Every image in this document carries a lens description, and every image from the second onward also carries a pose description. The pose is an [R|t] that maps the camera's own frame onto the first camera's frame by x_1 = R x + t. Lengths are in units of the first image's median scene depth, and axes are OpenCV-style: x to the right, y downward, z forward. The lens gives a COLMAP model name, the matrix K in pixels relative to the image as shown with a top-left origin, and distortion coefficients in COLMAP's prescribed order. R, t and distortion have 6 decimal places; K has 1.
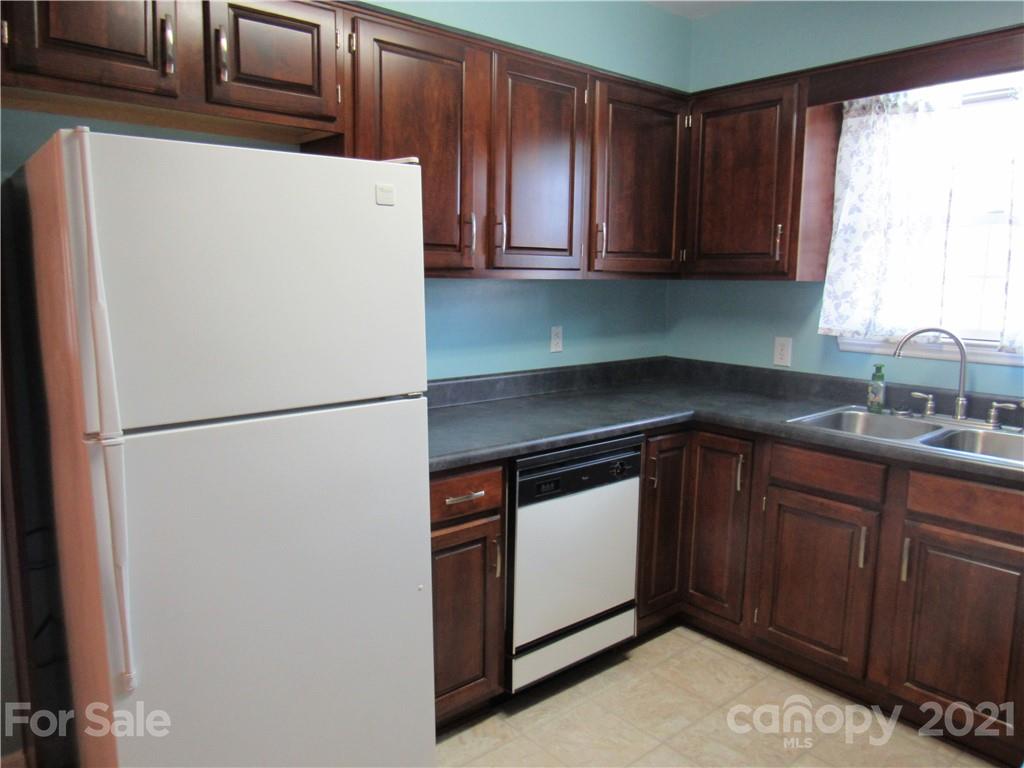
lens RADIAL K [[732.7, 0, 512.0], [0, 732.7, 384.0], [0, 0, 1]] dist [-0.010561, -0.004628]
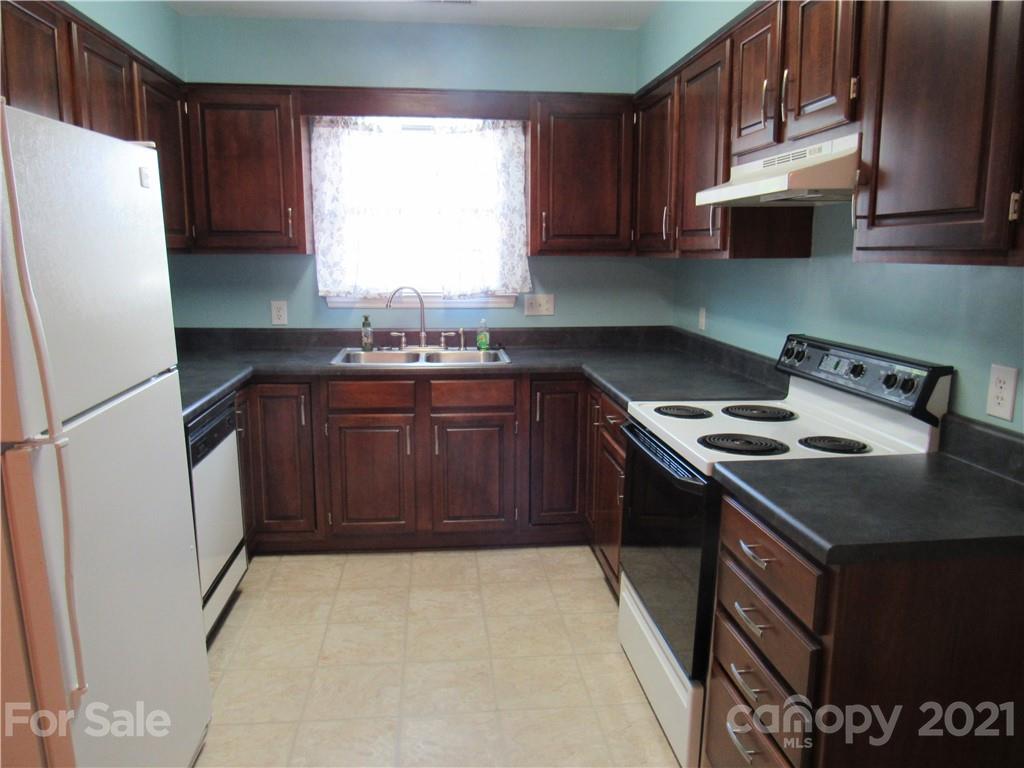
lens RADIAL K [[728.1, 0, 512.0], [0, 728.1, 384.0], [0, 0, 1]] dist [-0.026826, -0.002691]
pose [[0.569316, -0.153000, 0.807756, -0.461064], [0.117347, 0.987593, 0.104357, -0.009887], [-0.813701, 0.035375, 0.580206, -0.002576]]
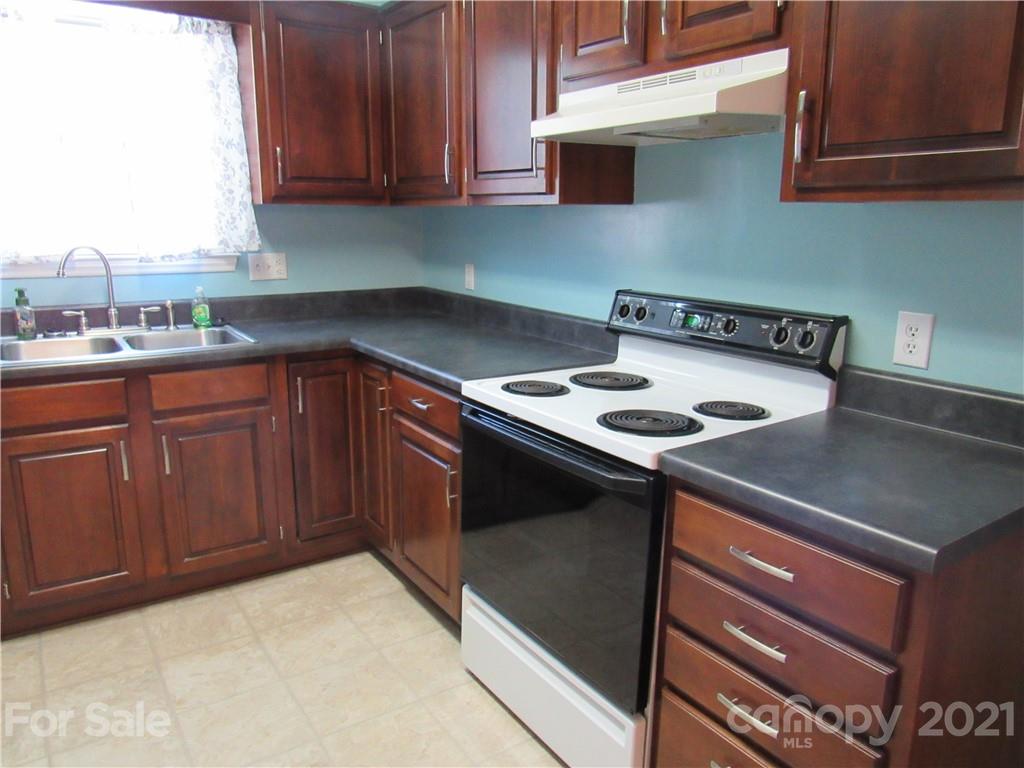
lens RADIAL K [[728.1, 0, 512.0], [0, 728.1, 384.0], [0, 0, 1]] dist [-0.026826, -0.002691]
pose [[0.118881, -0.230487, 0.965786, -0.350039], [0.129086, 0.968016, 0.215130, -0.025197], [-0.984482, 0.099095, 0.144831, 0.254576]]
